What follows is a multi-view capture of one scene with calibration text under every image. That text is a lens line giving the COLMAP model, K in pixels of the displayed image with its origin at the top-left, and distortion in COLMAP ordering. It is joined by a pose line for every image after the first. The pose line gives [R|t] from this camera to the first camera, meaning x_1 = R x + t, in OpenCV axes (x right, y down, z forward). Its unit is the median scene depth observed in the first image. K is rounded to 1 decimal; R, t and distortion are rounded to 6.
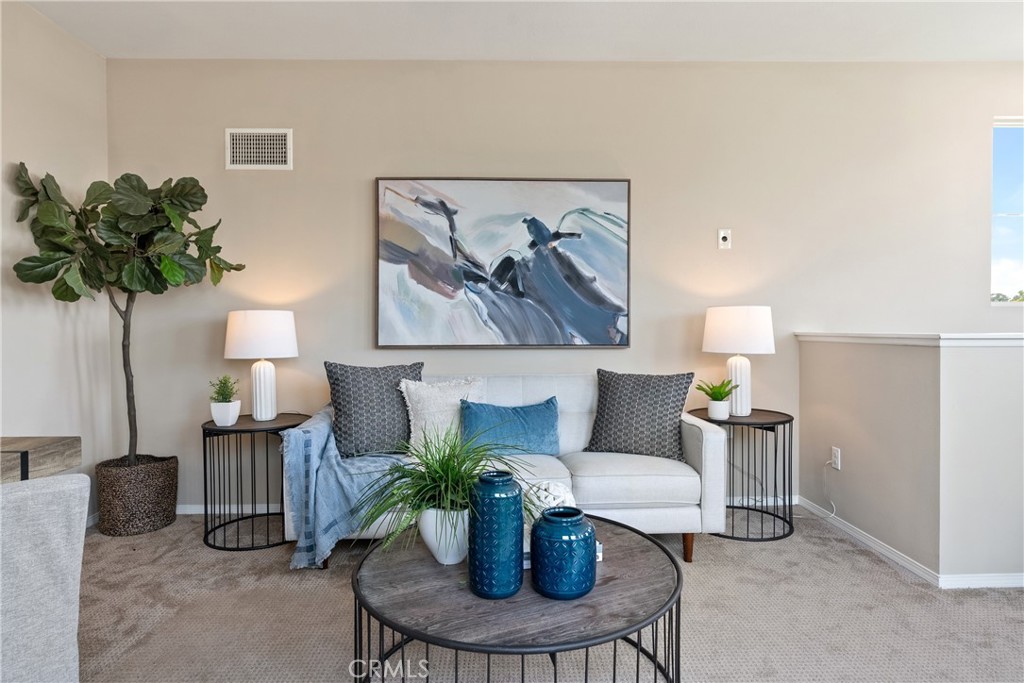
lens RADIAL K [[567.7, 0, 512.2], [0, 567.7, 338.1], [0, 0, 1]] dist [-0.002641, -0.000195]
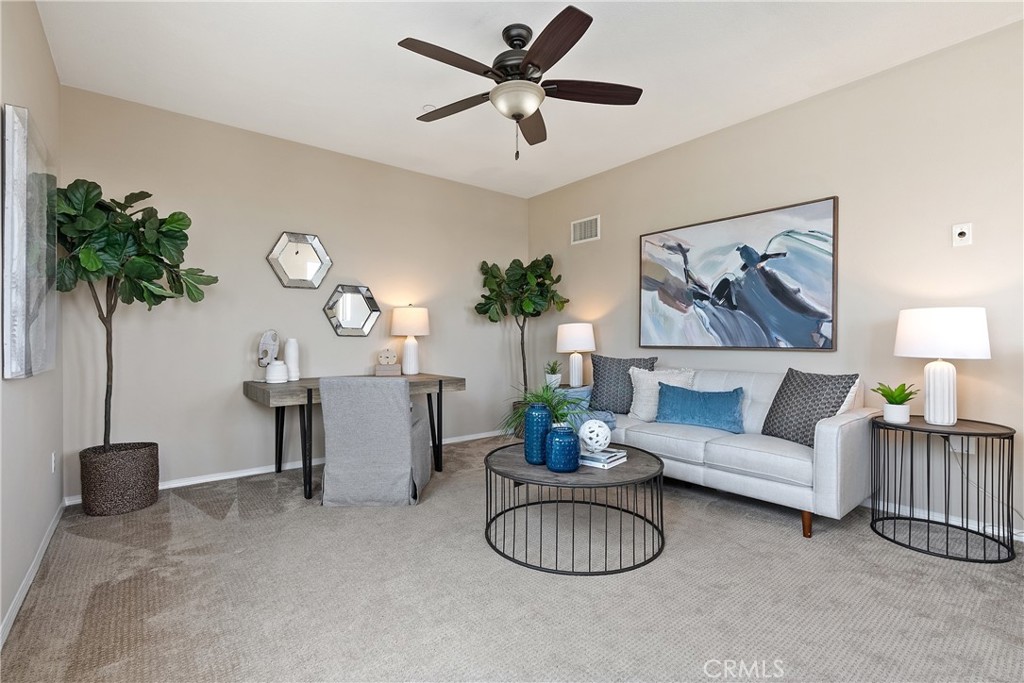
lens RADIAL K [[468.2, 0, 511.7], [0, 468.2, 341.1], [0, 0, 1]] dist [0.004520, 0.001119]
pose [[0.616579, 0.005573, -0.787273, 0.535400], [-0.017495, 0.999825, -0.006623, 0.014726], [0.787098, 0.017857, 0.616569, -0.039080]]
